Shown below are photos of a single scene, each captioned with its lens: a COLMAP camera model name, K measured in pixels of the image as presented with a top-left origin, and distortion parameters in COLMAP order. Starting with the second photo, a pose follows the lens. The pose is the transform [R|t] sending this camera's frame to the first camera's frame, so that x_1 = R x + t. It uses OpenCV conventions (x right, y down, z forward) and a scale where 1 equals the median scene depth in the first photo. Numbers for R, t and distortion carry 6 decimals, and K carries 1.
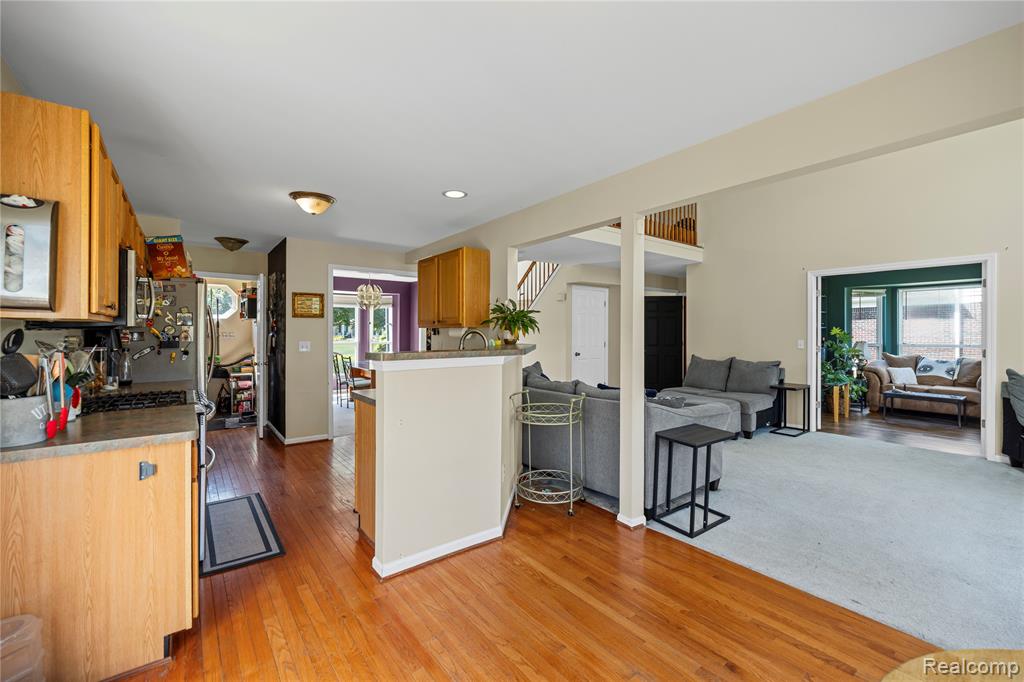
lens RADIAL K [[428.4, 0, 515.2], [0, 428.4, 339.7], [0, 0, 1]] dist [-0.009382, -0.000200]
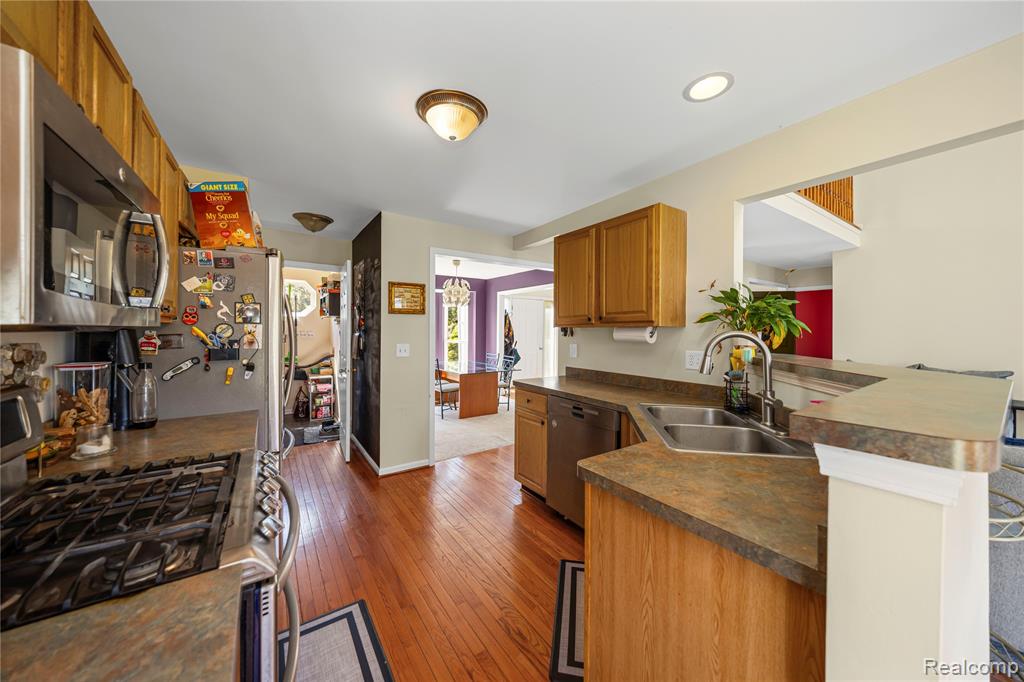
lens RADIAL K [[355.8, 0, 508.3], [0, 355.8, 336.7], [0, 0, 1]] dist [-0.006462, -0.000287]
pose [[0.997830, 0.002101, -0.065813, -0.248184], [-0.002005, 0.999997, 0.001524, -0.010700], [0.065816, -0.001388, 0.997831, 0.347548]]
